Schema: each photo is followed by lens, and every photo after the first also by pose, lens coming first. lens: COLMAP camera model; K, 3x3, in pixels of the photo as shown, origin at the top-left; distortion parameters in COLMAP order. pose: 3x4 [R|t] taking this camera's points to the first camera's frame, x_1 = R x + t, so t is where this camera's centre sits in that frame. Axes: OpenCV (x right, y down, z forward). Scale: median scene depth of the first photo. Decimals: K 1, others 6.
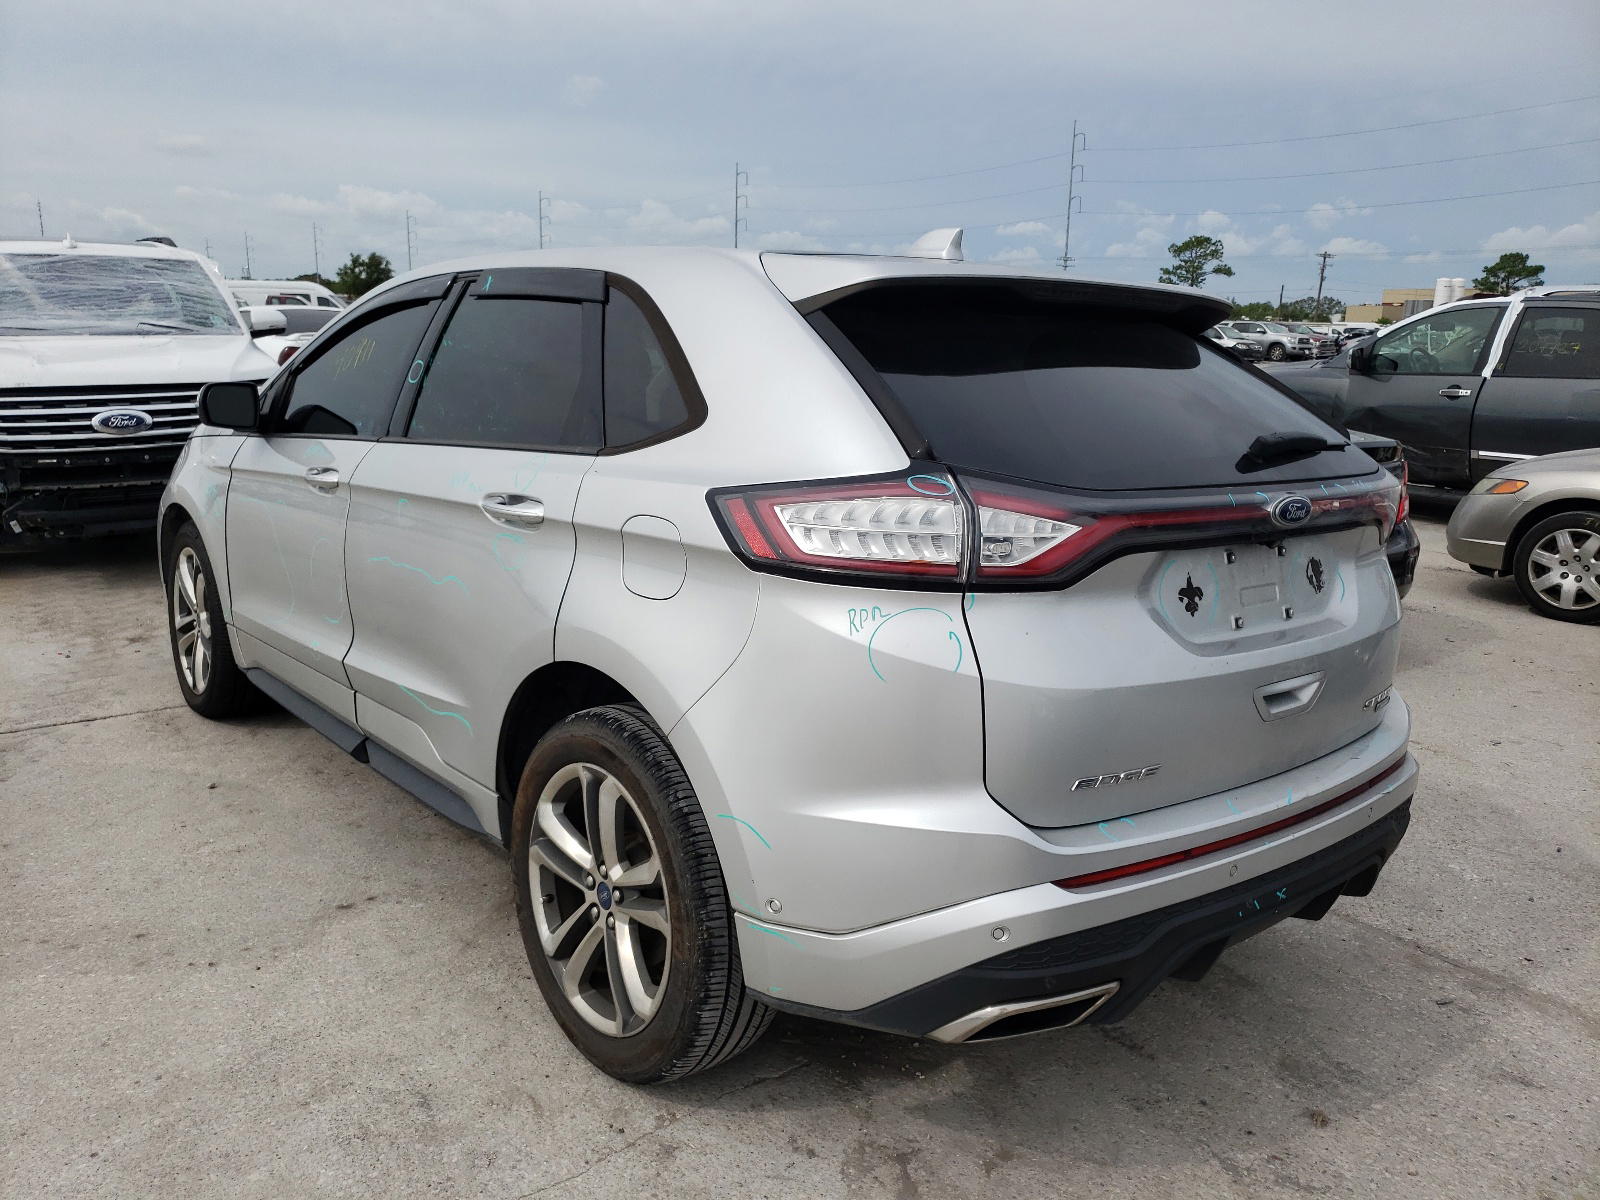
lens RADIAL K [[1211.4, 0, 800.0], [0, 1211.4, 600.0], [0, 0, 1]] dist [0.007839, 0.004987]
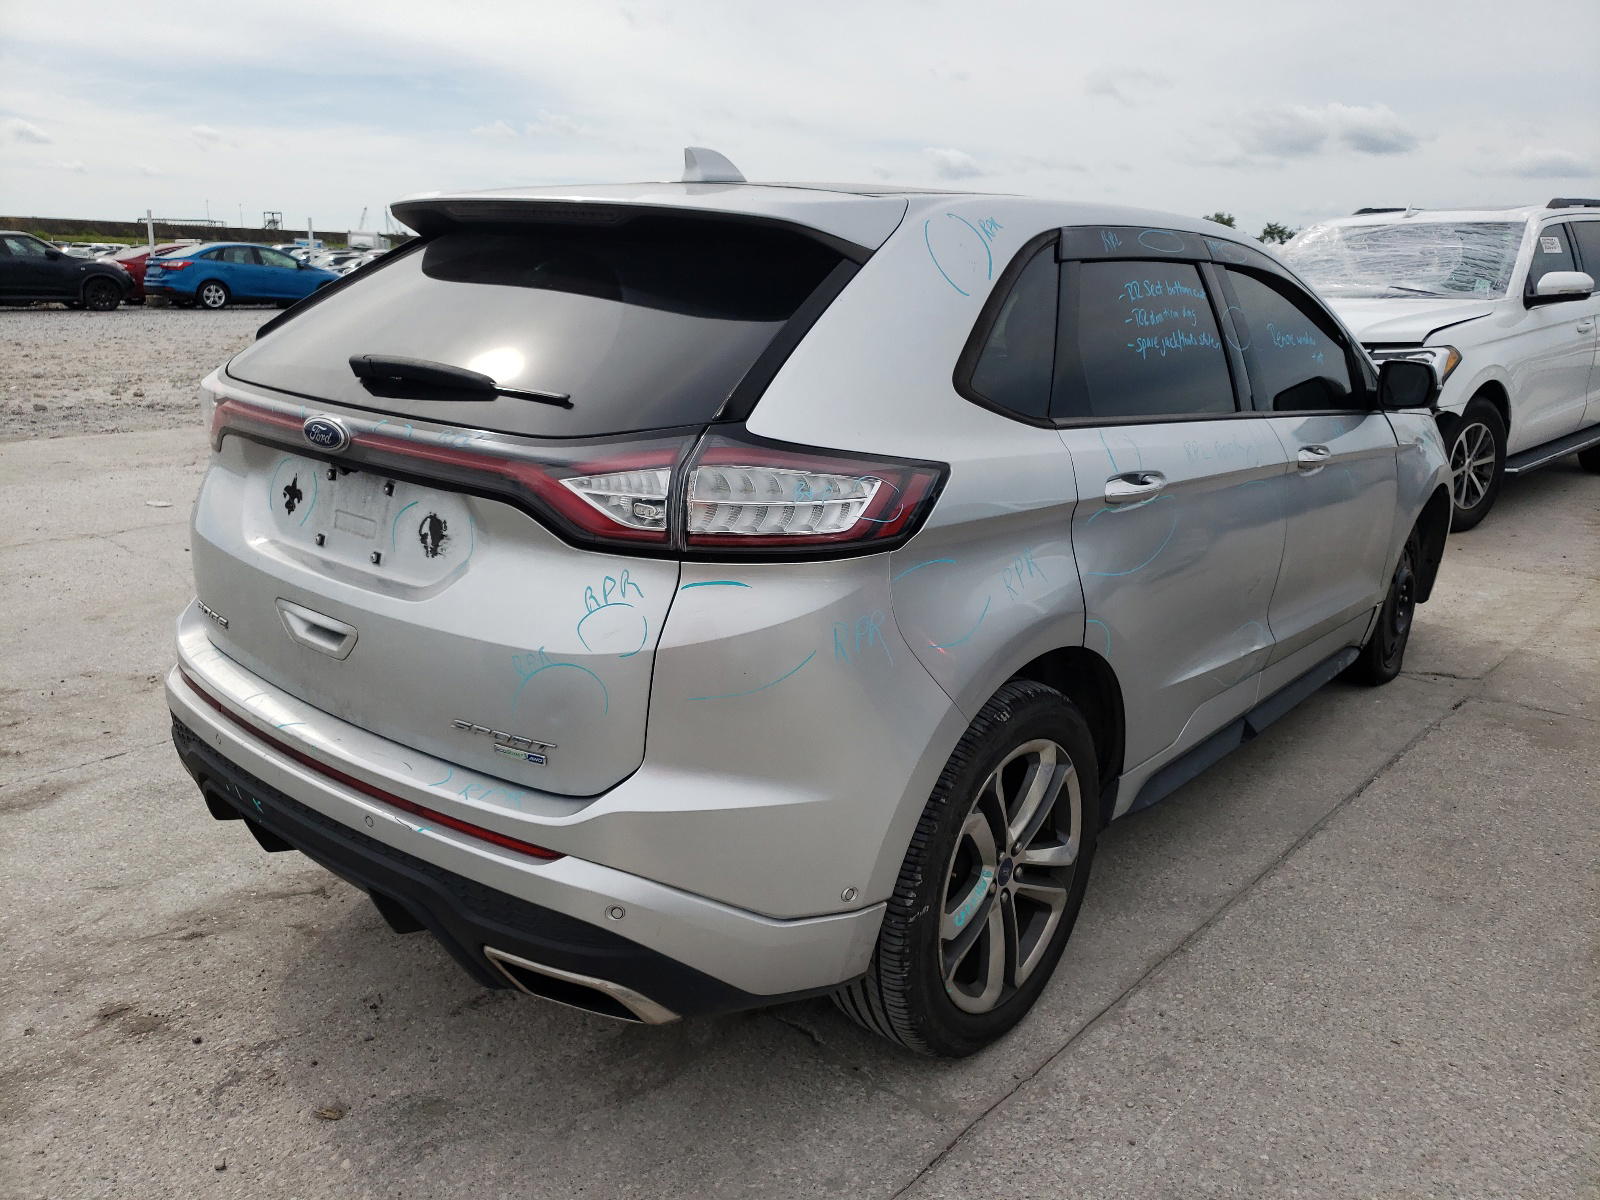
lens RADIAL K [[1224.2, 0, 800.0], [0, 1224.2, 600.0], [0, 0, 1]] dist [0.067274, -0.000083]
pose [[0.208516, 0.238748, -0.948430, 1.377867], [-0.233667, 0.953824, 0.188733, -0.211231], [0.949695, 0.182263, 0.254675, 1.091401]]
